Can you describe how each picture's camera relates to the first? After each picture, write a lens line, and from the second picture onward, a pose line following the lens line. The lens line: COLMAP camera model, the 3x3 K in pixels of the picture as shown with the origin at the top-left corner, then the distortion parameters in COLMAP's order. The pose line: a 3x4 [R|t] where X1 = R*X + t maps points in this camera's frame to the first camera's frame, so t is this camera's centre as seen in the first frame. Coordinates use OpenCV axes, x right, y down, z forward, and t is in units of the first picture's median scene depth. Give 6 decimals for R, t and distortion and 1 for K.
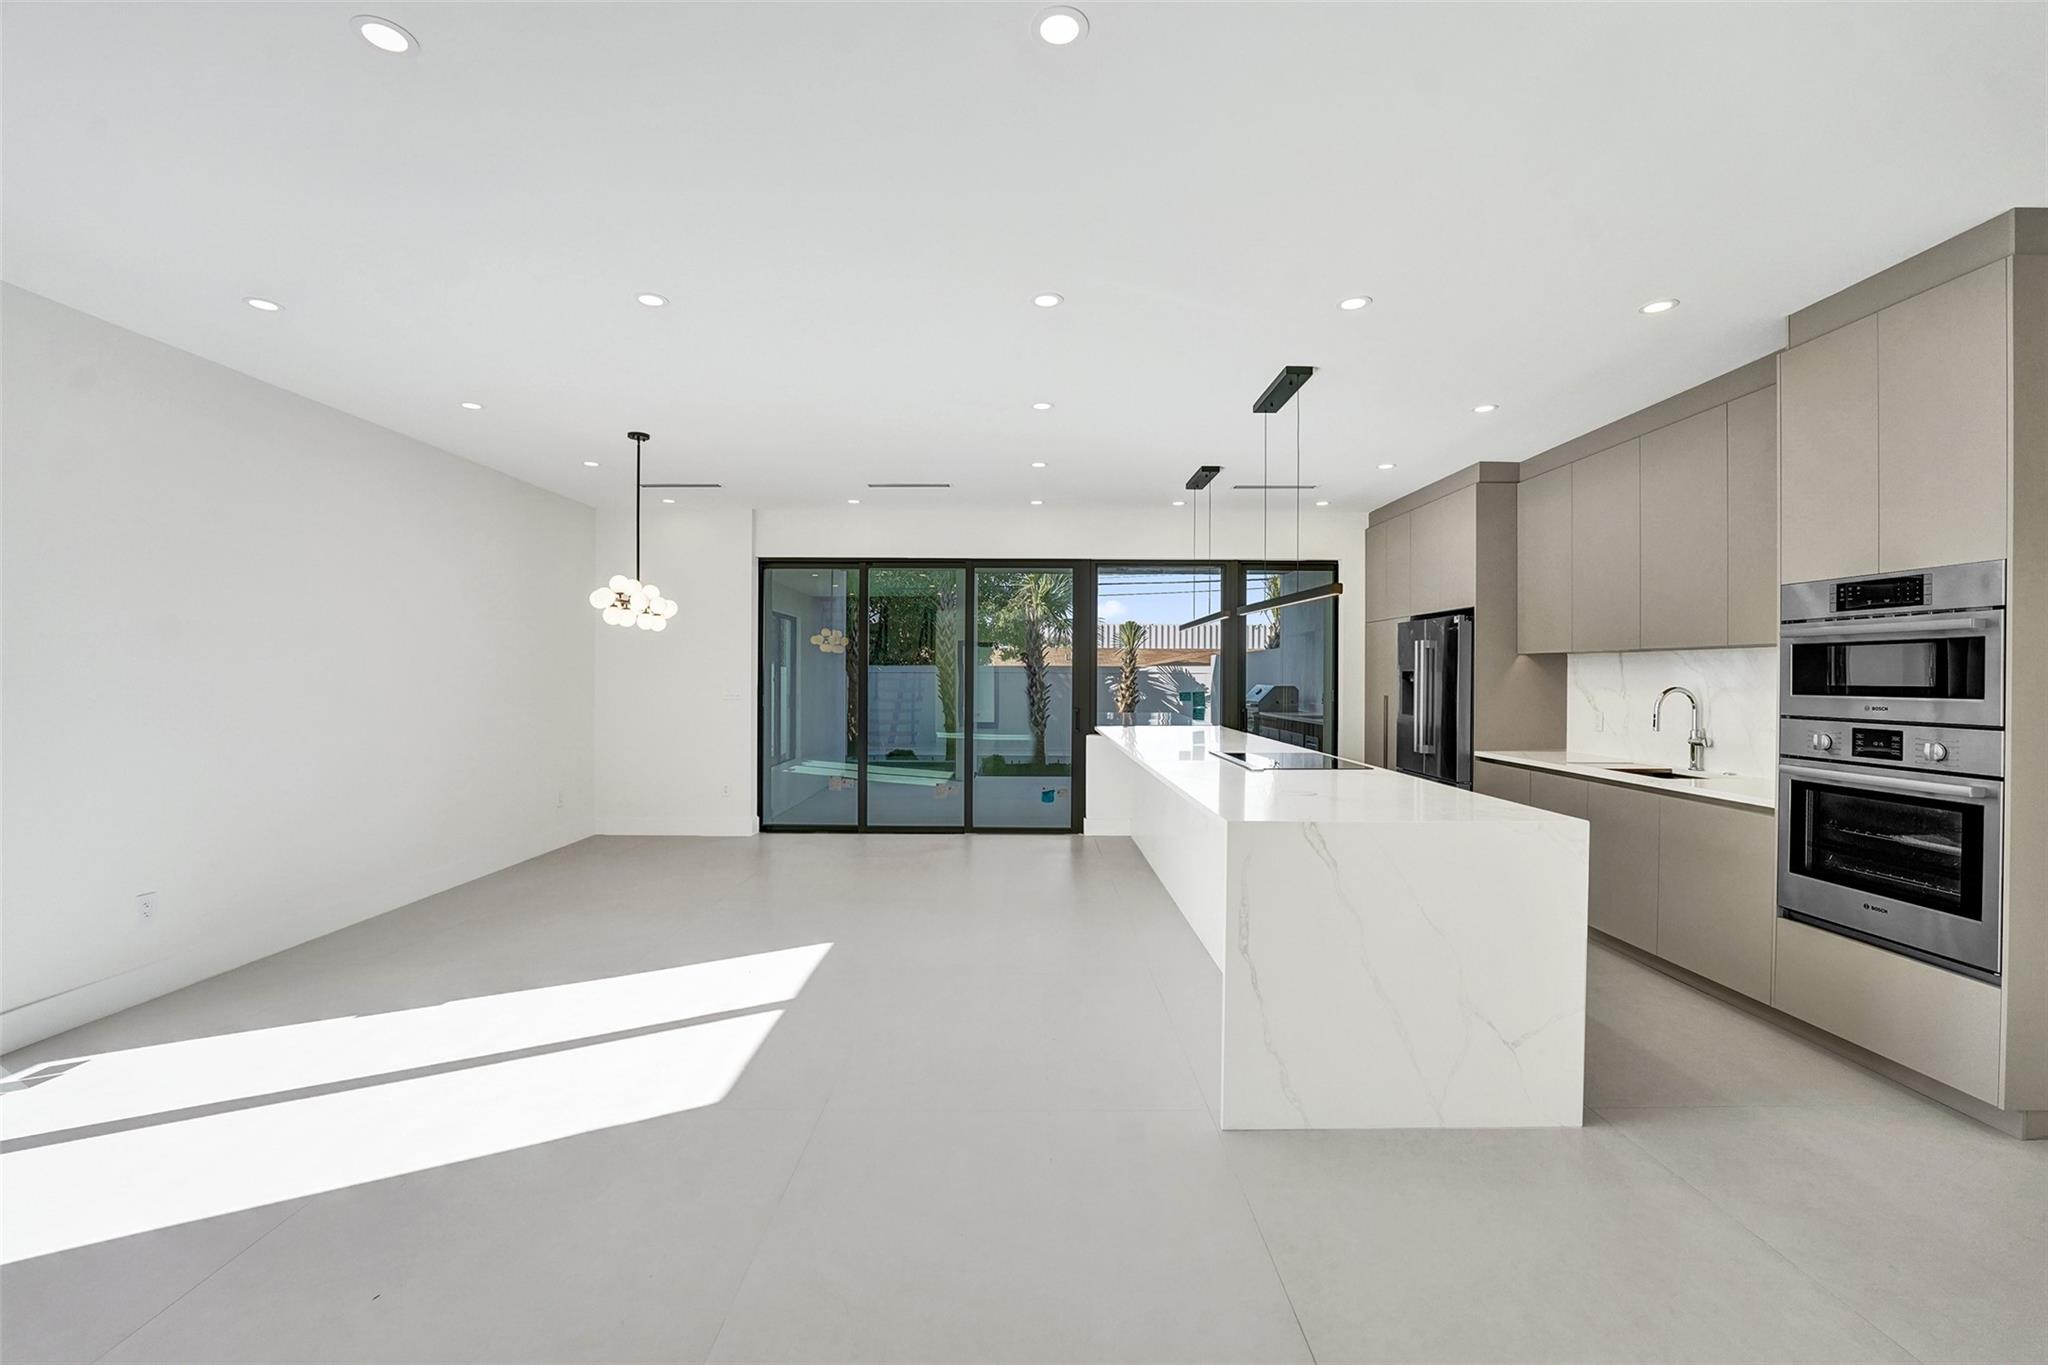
lens RADIAL K [[849.5, 0, 1024.0], [0, 849.5, 682.5], [0, 0, 1]] dist [-0.021736, 0.000368]
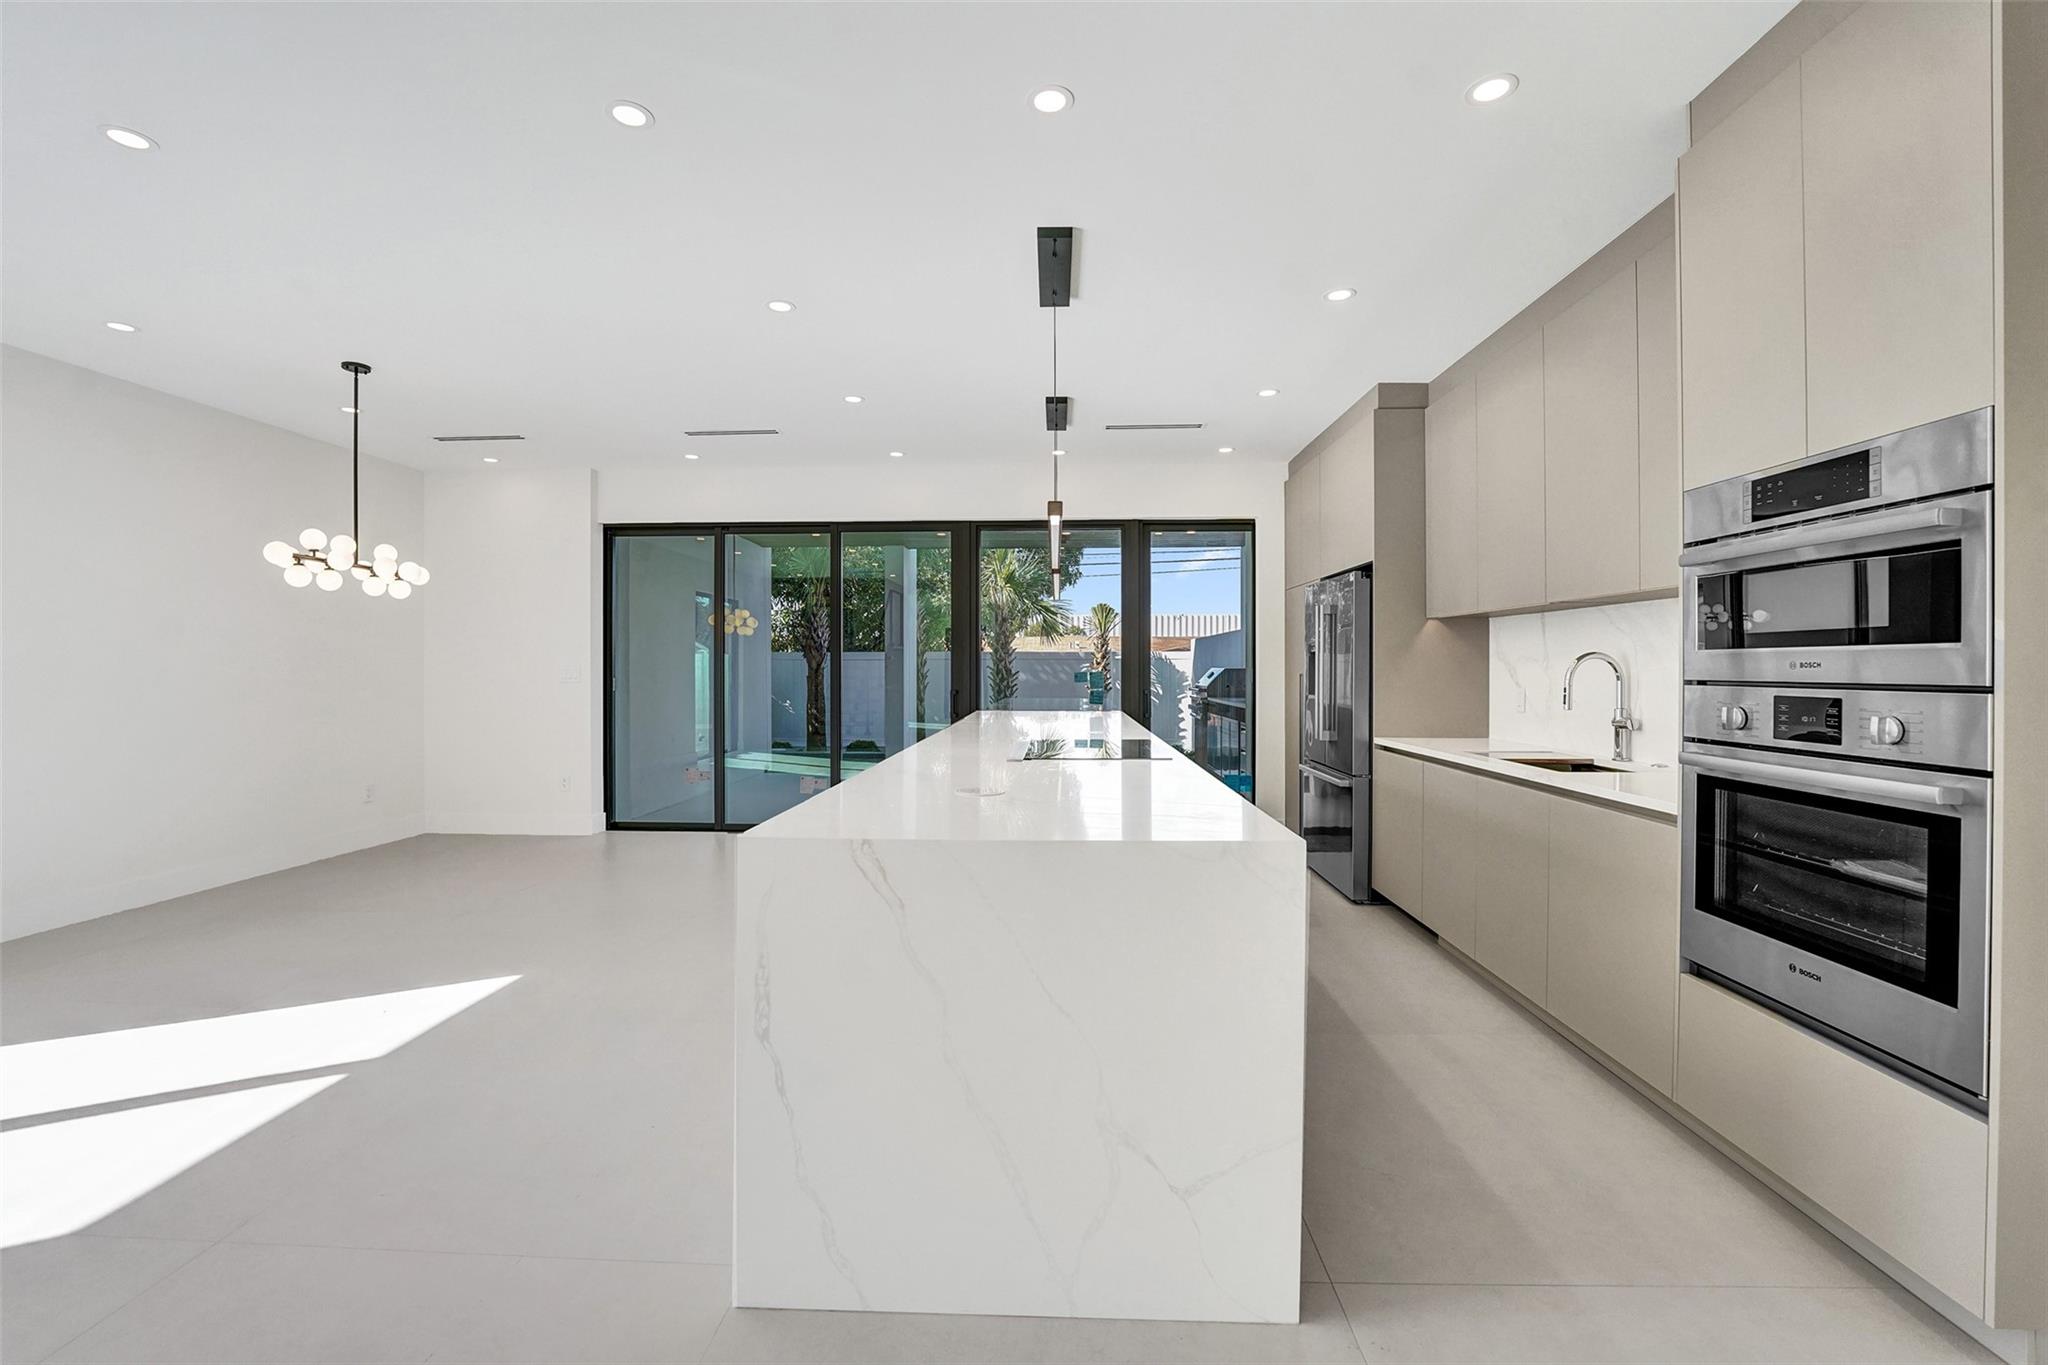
lens RADIAL K [[849.6, 0, 1032.2], [0, 849.6, 672.5], [0, 0, 1]] dist [-0.020235, -0.000059]
pose [[0.999407, -0.004549, -0.034124, 0.362296], [0.004455, 0.999986, -0.002806, 0.029707], [0.034136, 0.002653, 0.999414, 0.265867]]
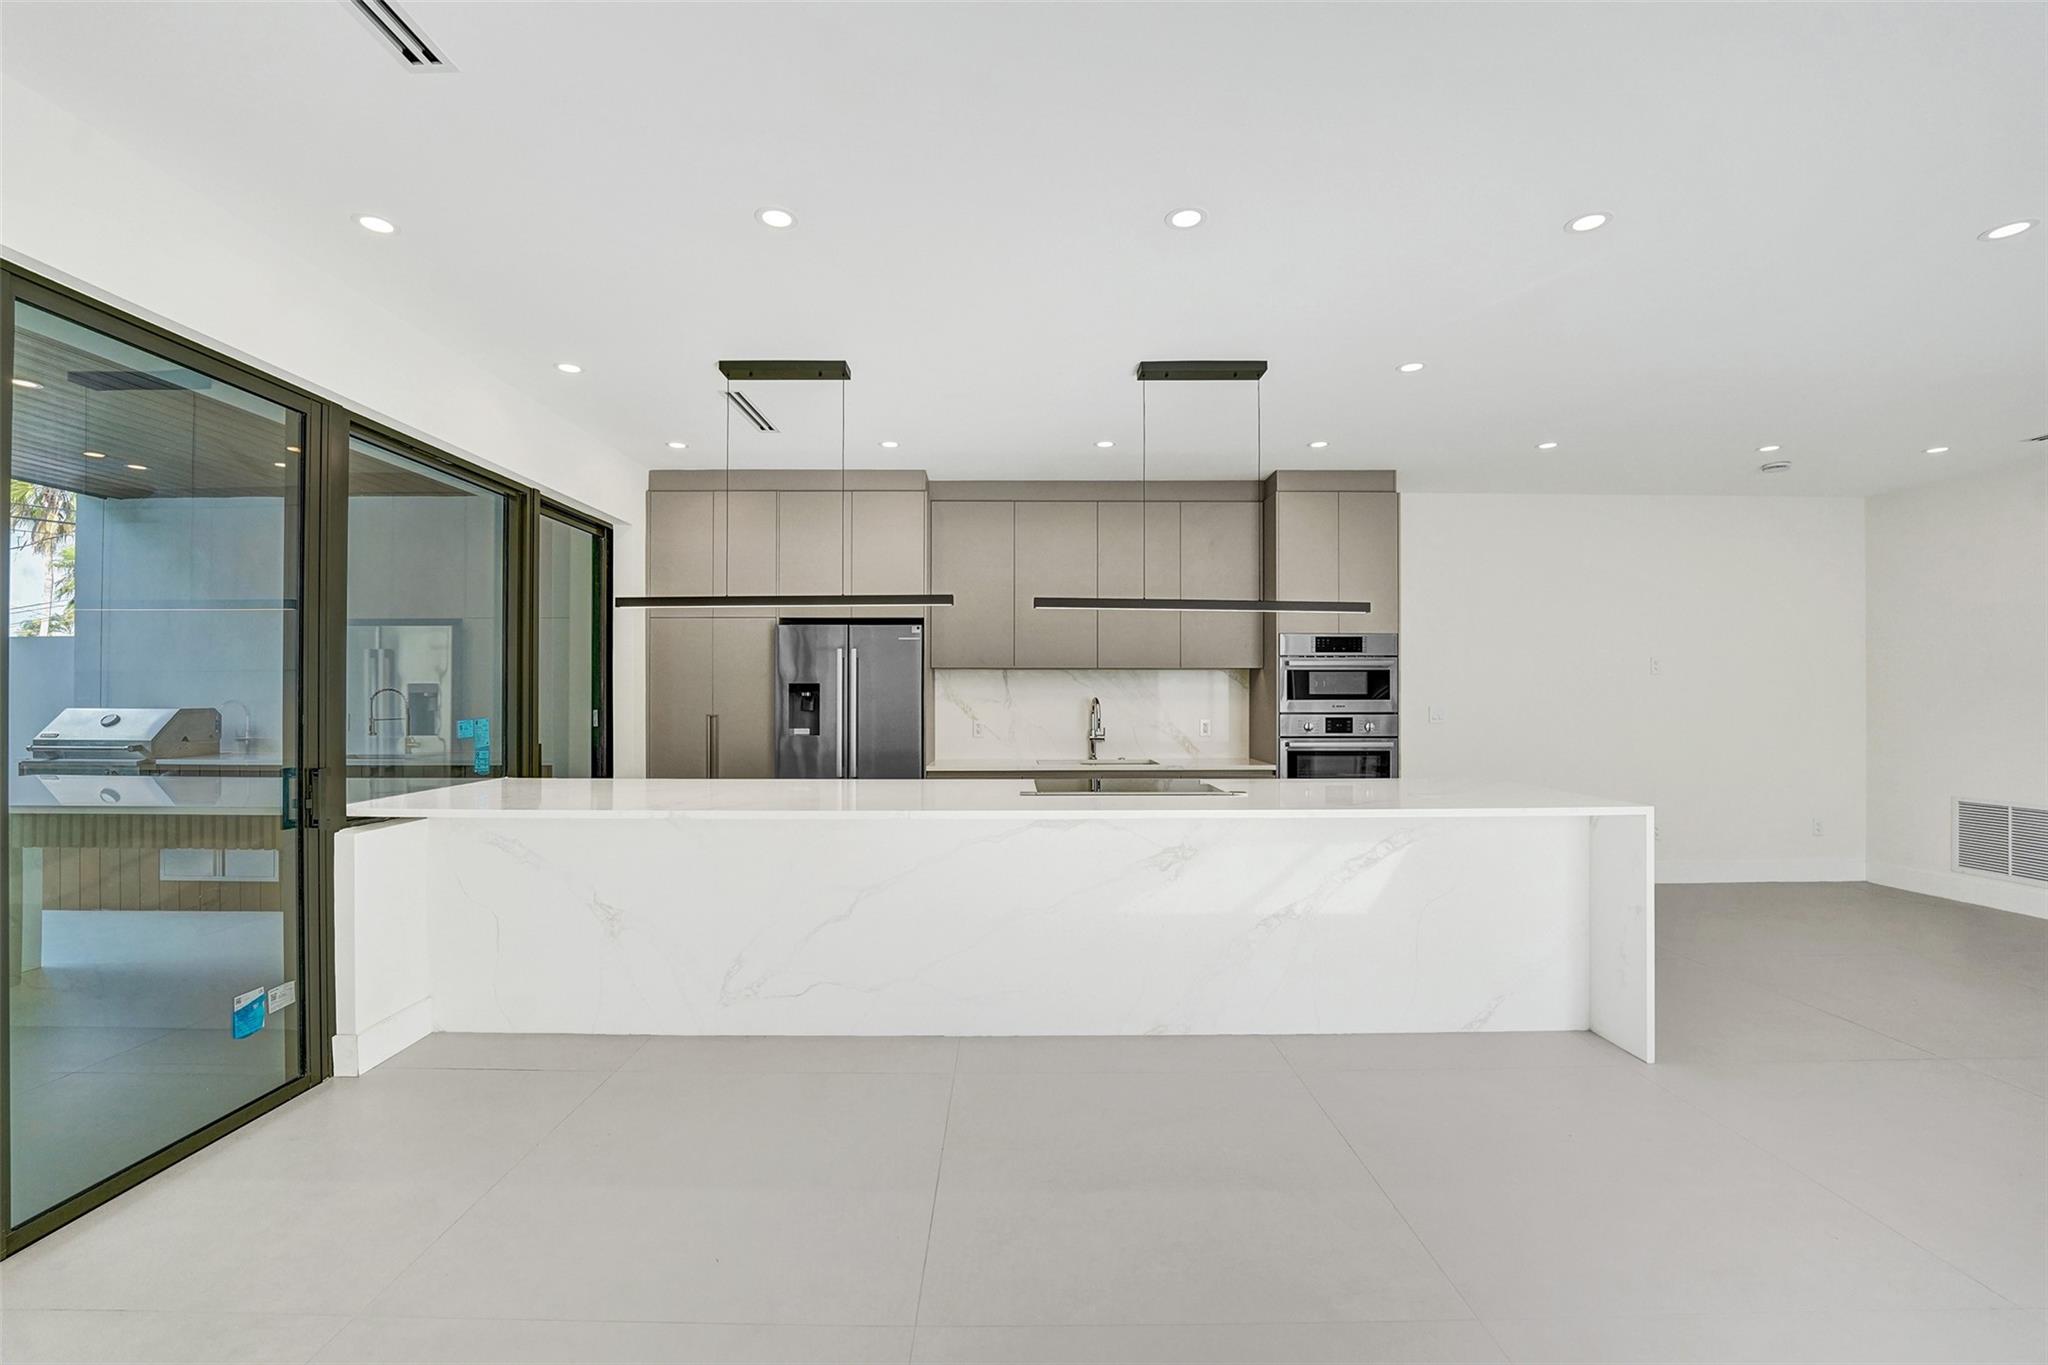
lens RADIAL K [[849.4, 0, 1021.8], [0, 849.4, 688.9], [0, 0, 1]] dist [-0.024973, 0.000655]
pose [[-0.010079, 0.004117, 0.999941, -0.696403], [0.009082, 0.999951, -0.004025, -0.005078], [-0.999908, 0.009041, -0.010116, 1.409612]]
